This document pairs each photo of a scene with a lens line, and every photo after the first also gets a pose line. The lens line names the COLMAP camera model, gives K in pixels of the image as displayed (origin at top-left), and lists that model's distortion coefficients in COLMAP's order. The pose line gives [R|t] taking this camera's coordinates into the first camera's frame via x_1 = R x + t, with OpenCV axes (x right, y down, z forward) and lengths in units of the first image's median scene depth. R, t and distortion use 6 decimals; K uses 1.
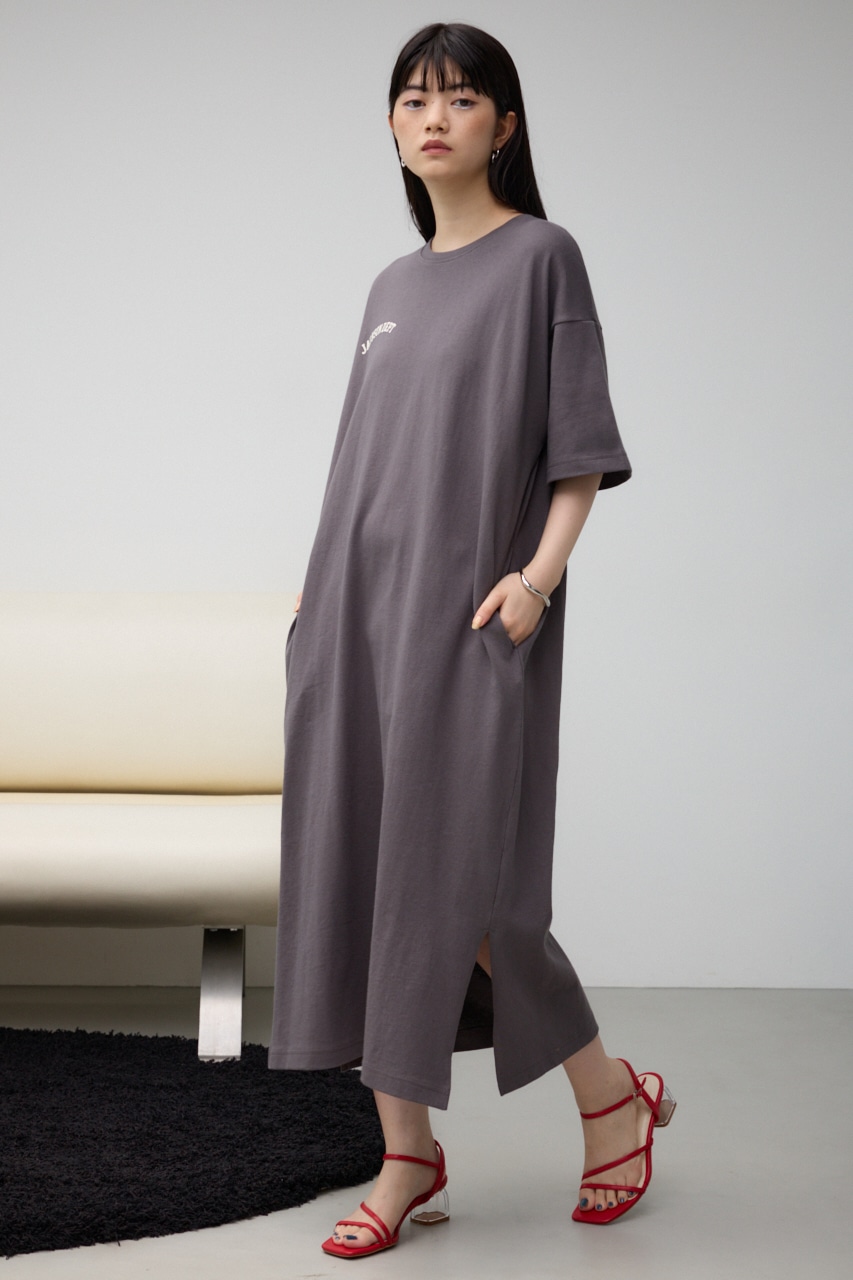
lens RADIAL K [[2367.1, 0, 429.5], [0, 2367.1, 638.2], [0, 0, 1]] dist [0.025571, 0.000000]
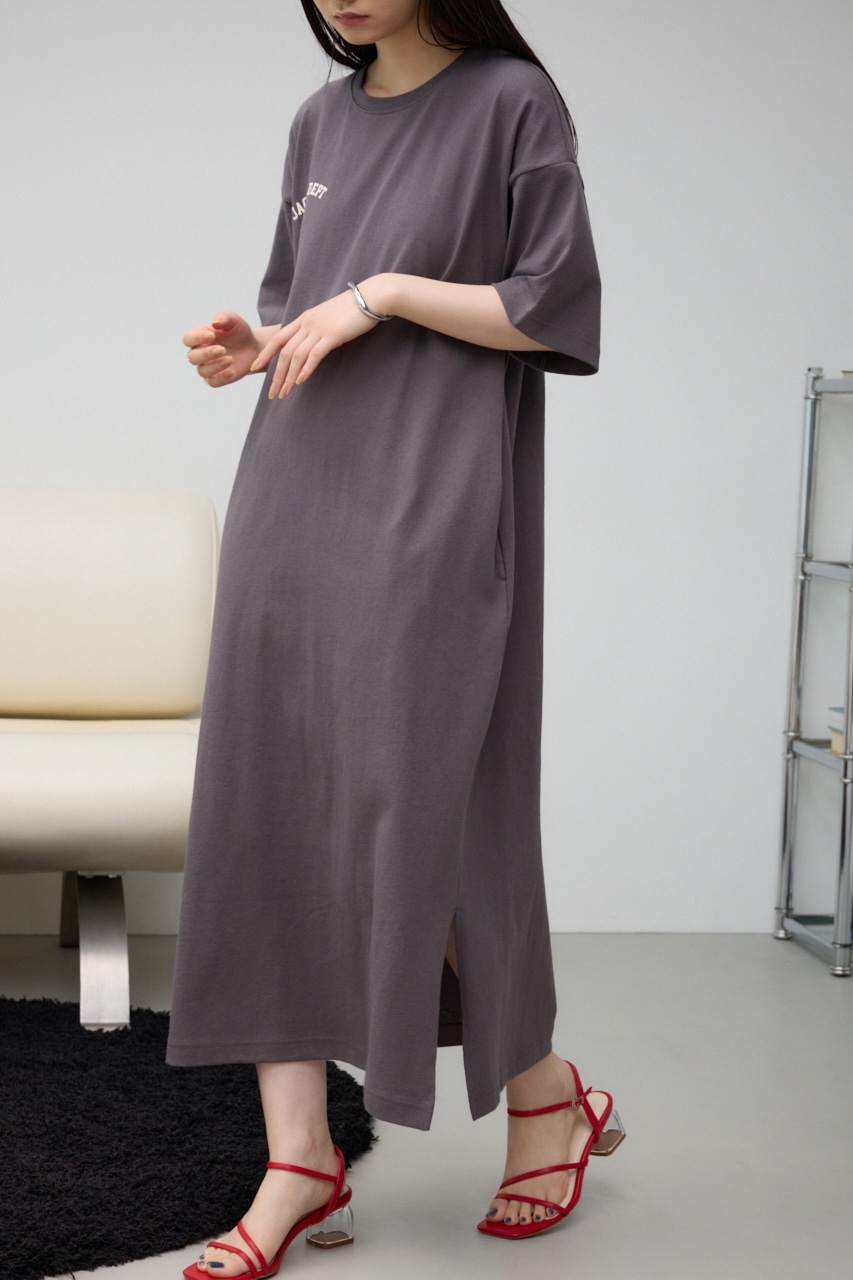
lens RADIAL K [[2367.1, 0, 423.8], [0, 2367.1, 648.2], [0, 0, 1]] dist [0.025571, 0.000000]
pose [[0.990261, 0.011915, 0.138711, -0.107044], [-0.018419, 0.998786, 0.045697, -0.003370], [-0.137998, -0.047806, 0.989278, 0.146569]]
